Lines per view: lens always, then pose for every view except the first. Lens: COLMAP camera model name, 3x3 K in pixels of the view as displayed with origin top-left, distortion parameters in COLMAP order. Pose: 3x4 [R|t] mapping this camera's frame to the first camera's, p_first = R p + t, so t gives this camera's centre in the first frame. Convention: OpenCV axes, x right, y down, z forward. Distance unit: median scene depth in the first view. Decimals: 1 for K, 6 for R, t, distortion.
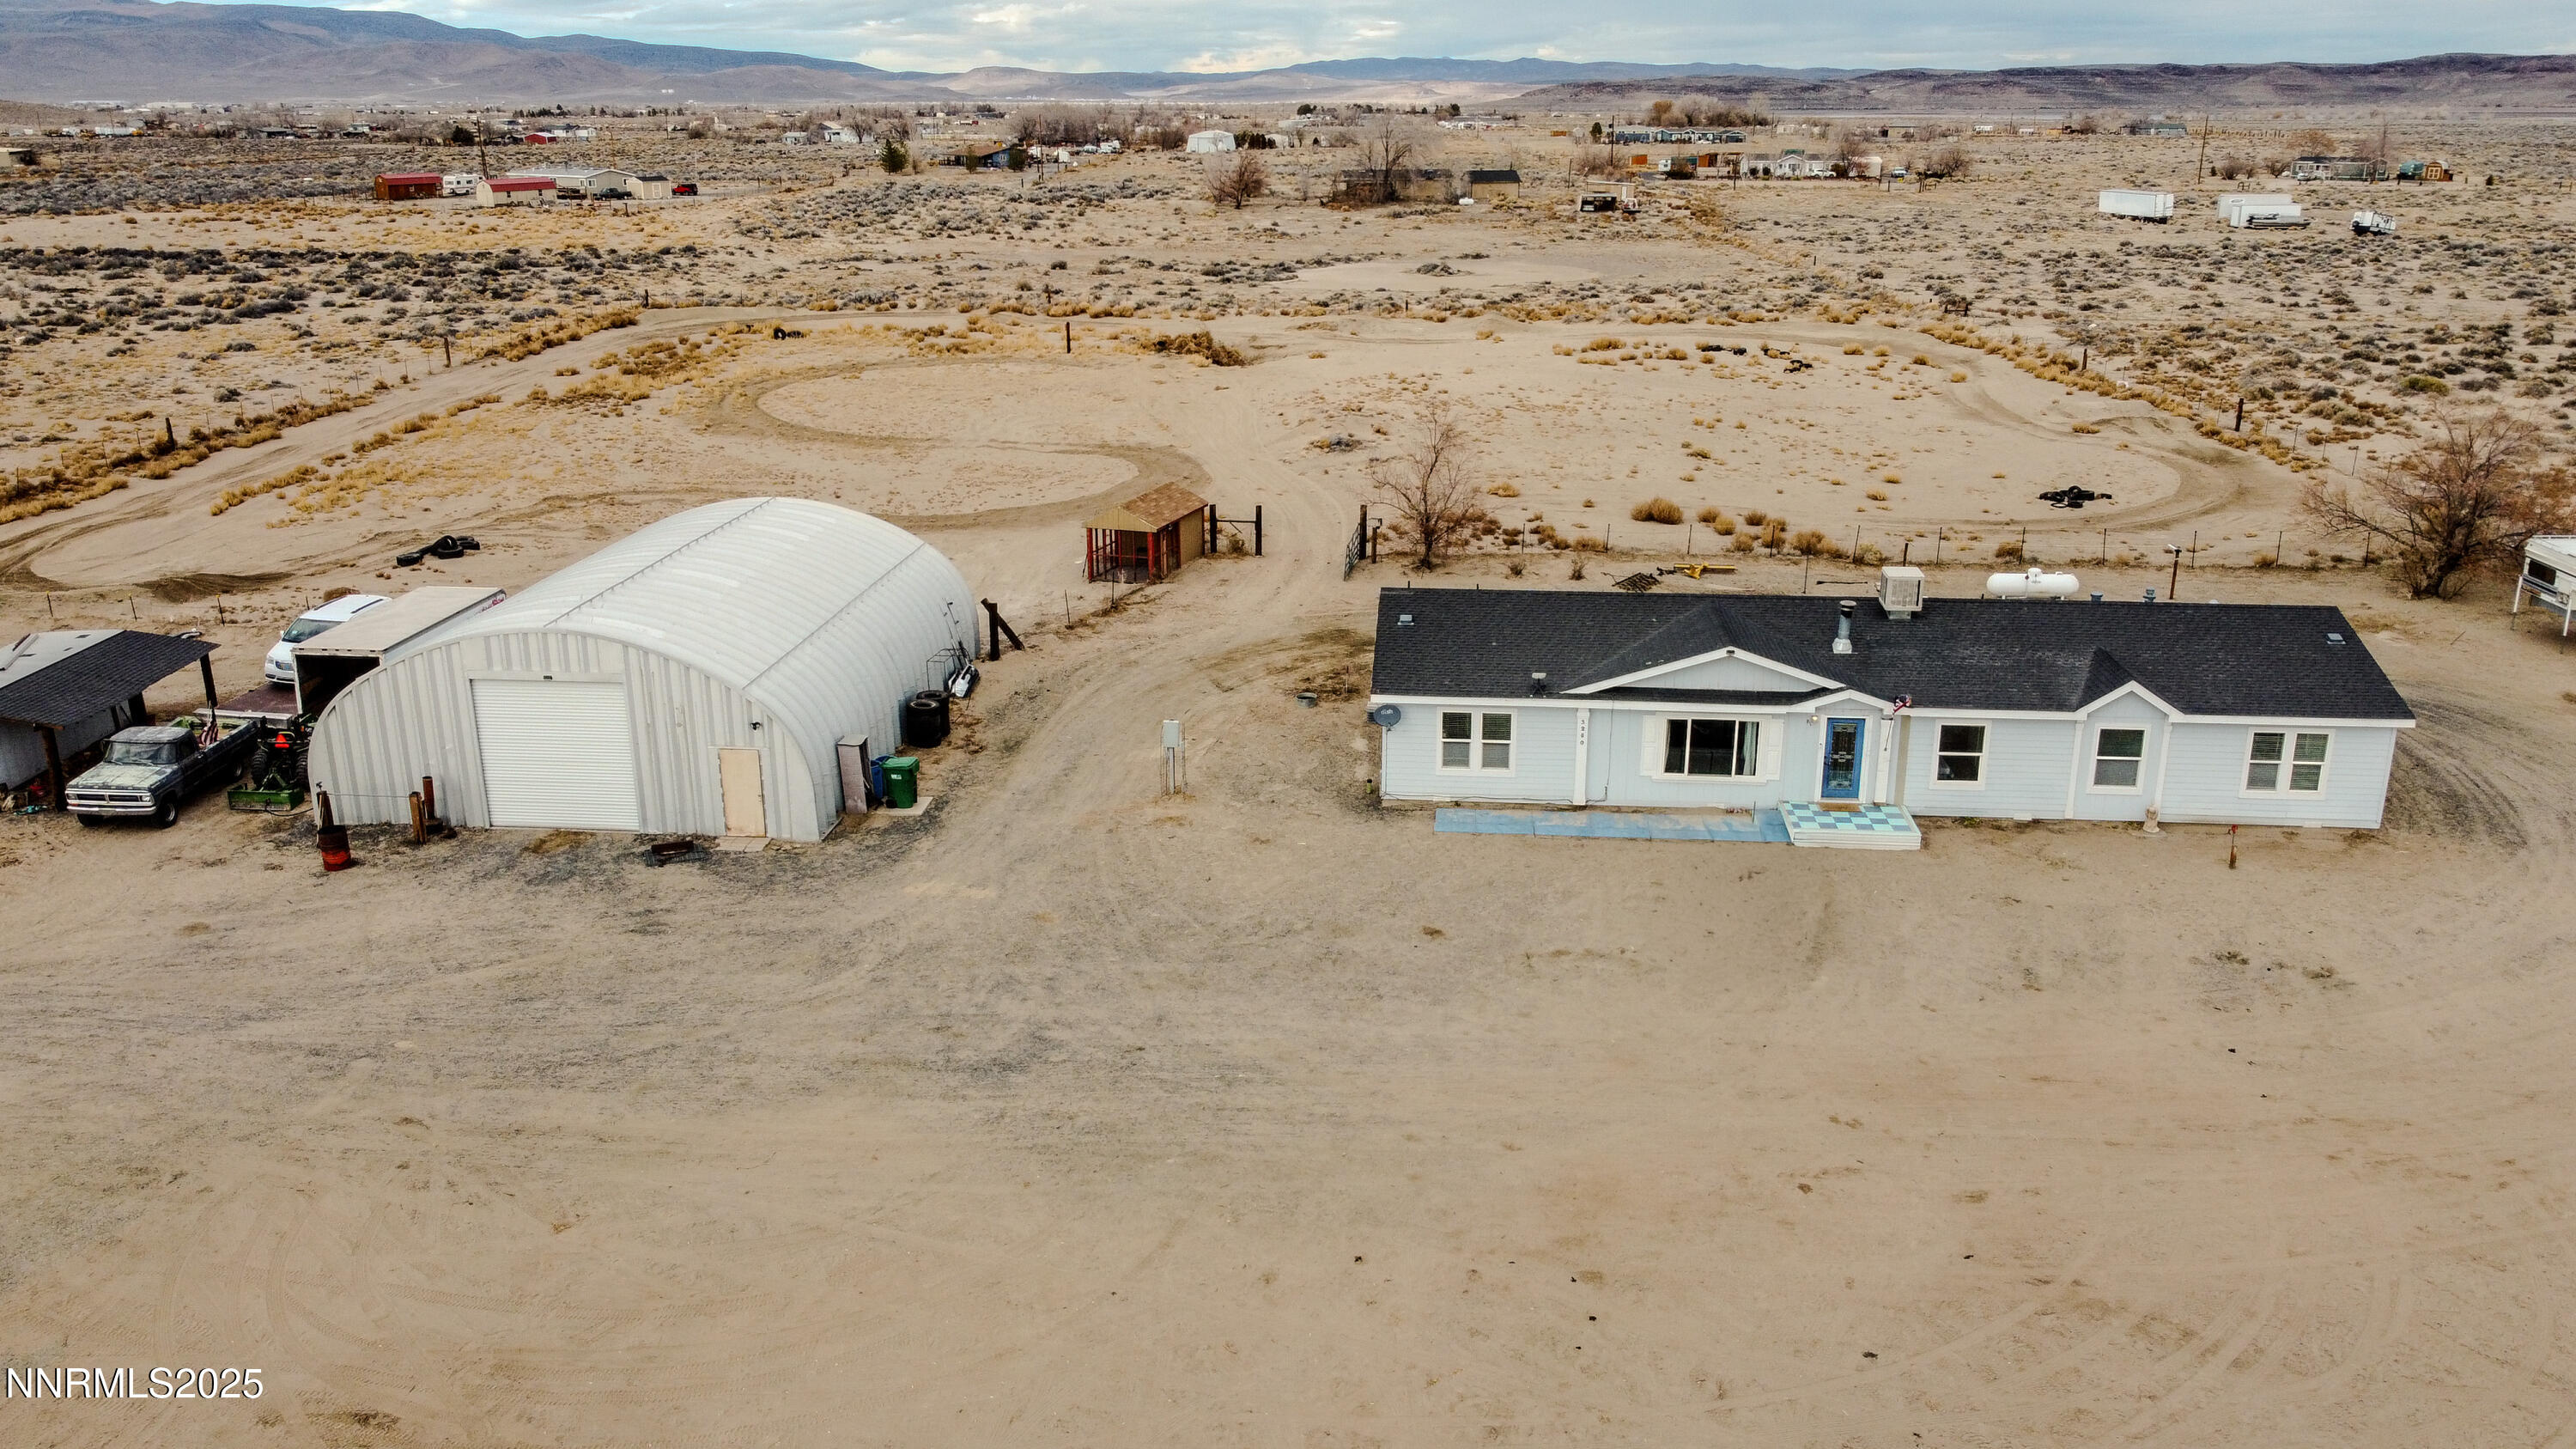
lens RADIAL K [[1938.6, 0, 1298.2], [0, 1938.6, 720.9], [0, 0, 1]] dist [0.007743, -0.012167]
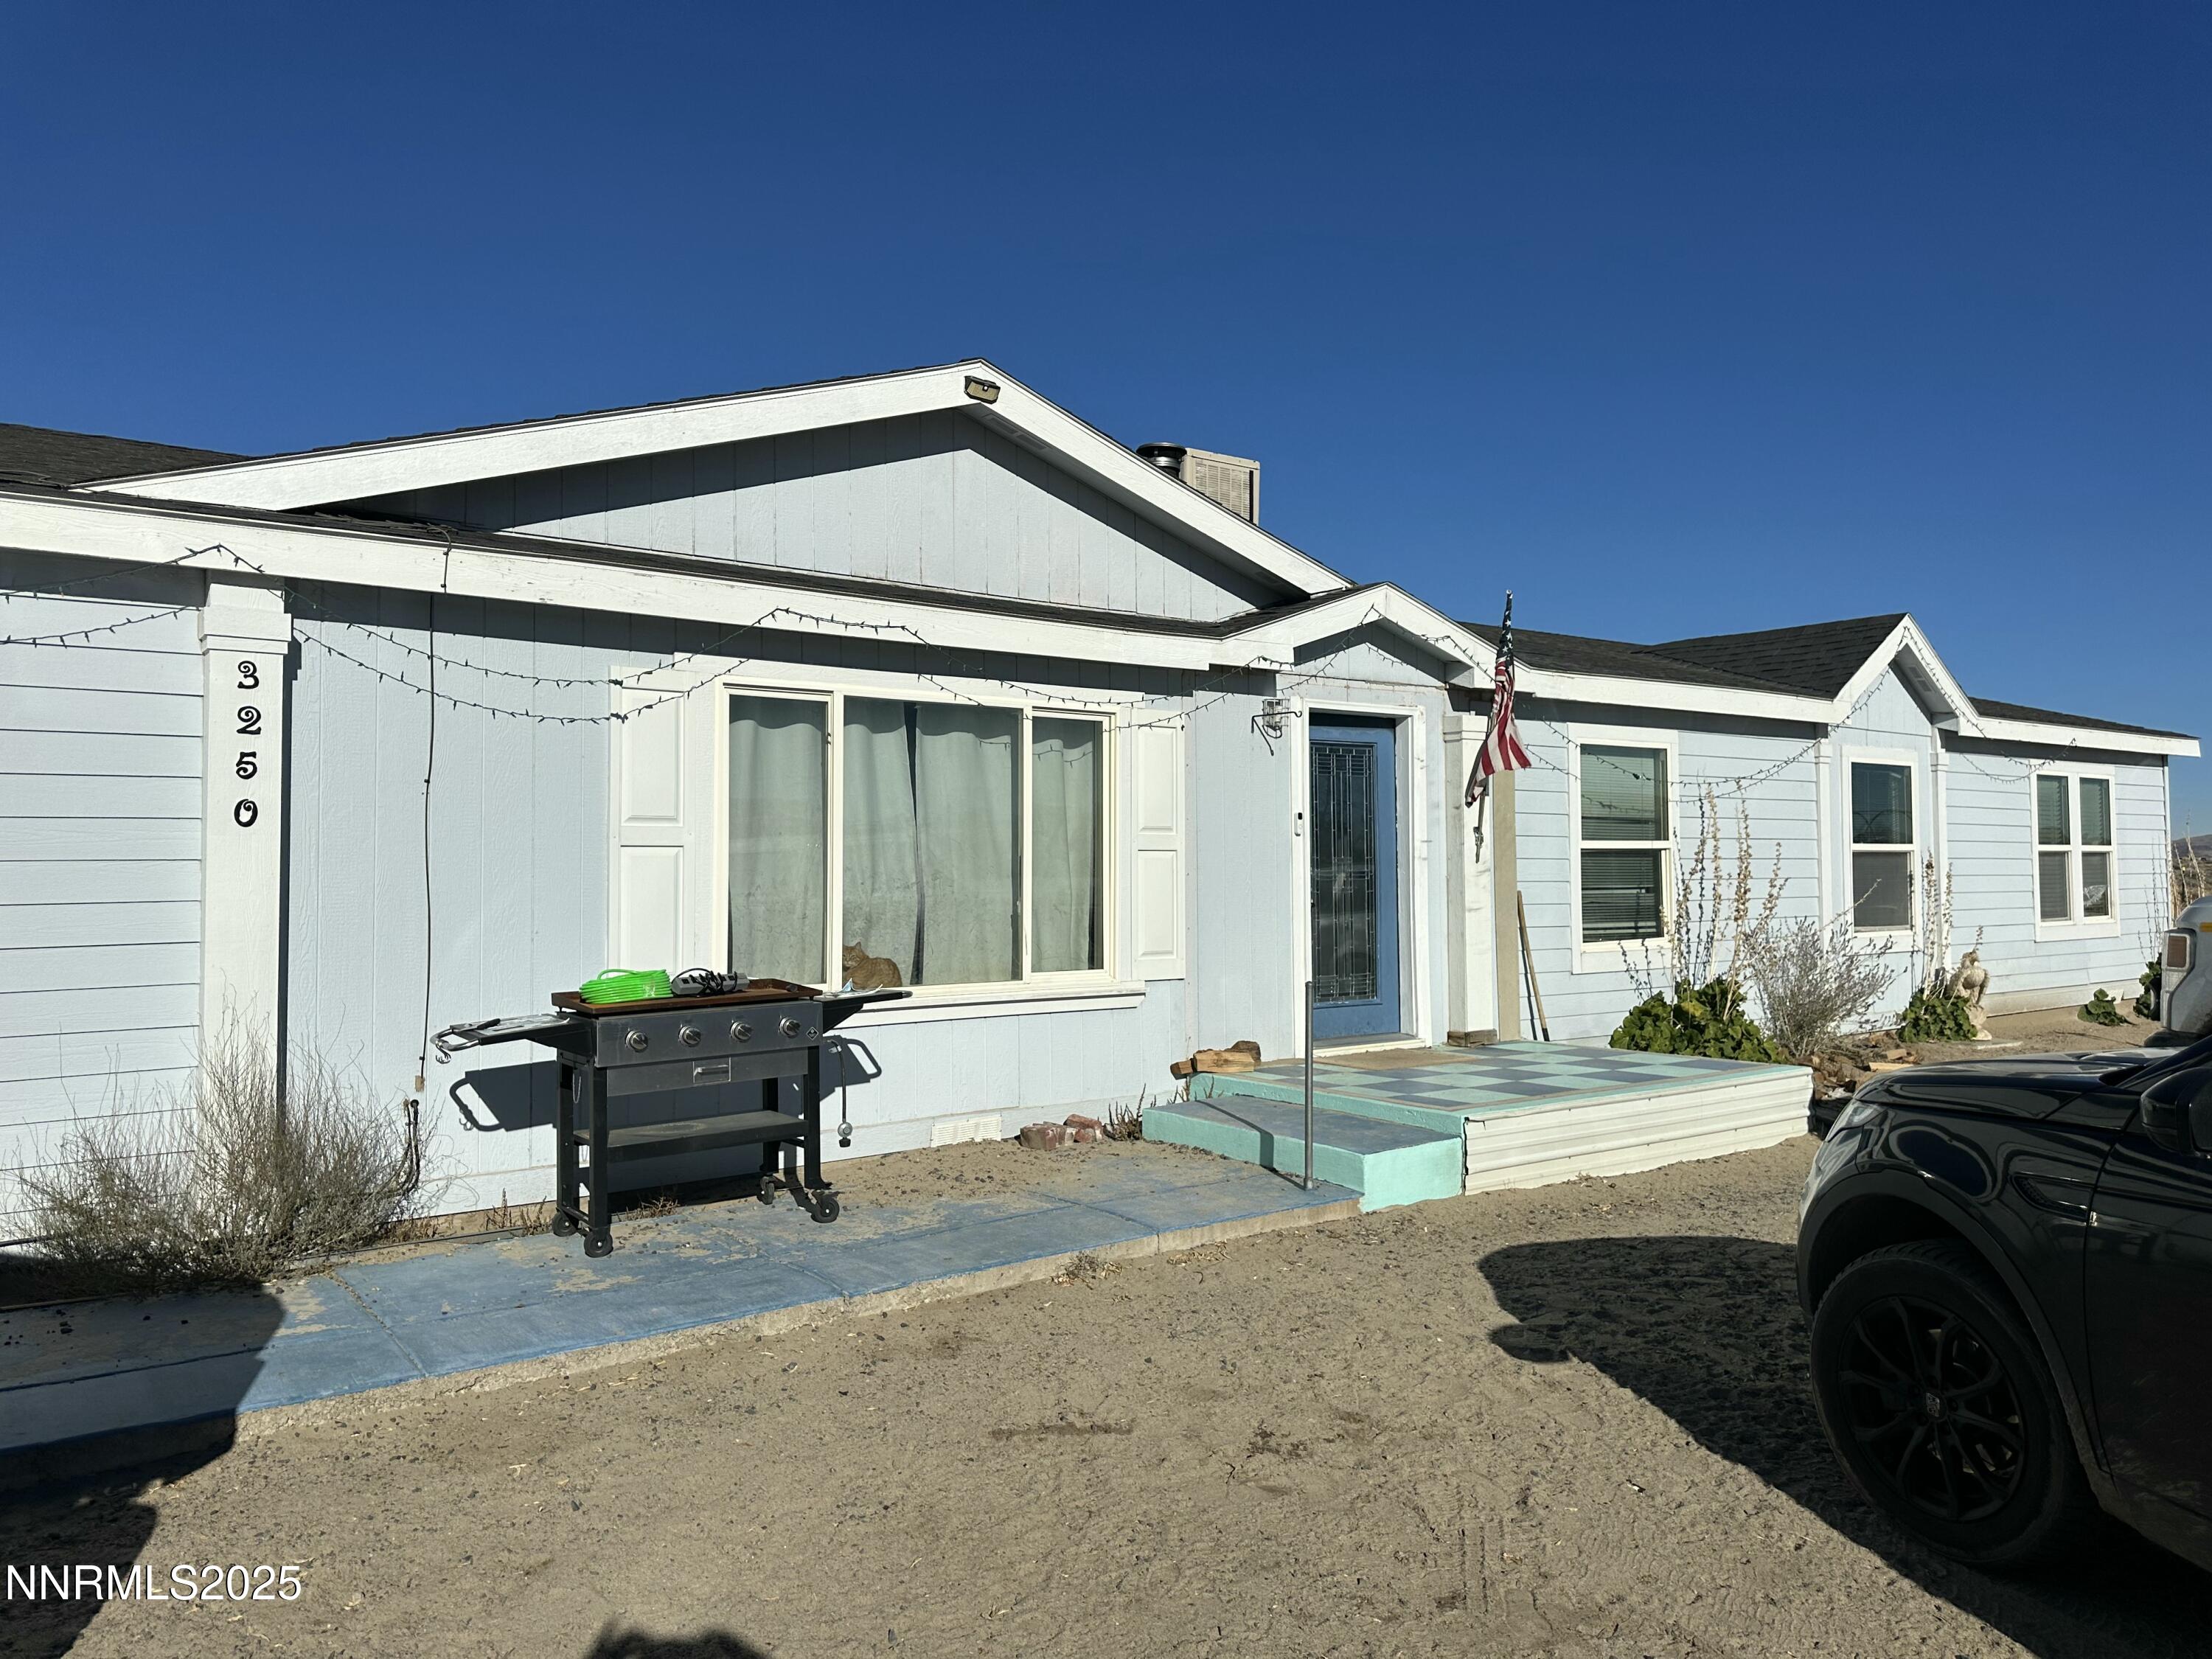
lens RADIAL K [[1563.3, 0, 1099.6], [0, 1563.3, 823.8], [0, 0, 1]] dist [0.013989, -0.015879]
pose [[0.748968, 0.017235, 0.662382, 0.076077], [0.210455, 0.941711, -0.262468, 0.040204], [-0.628296, 0.335981, 0.701684, 0.577752]]
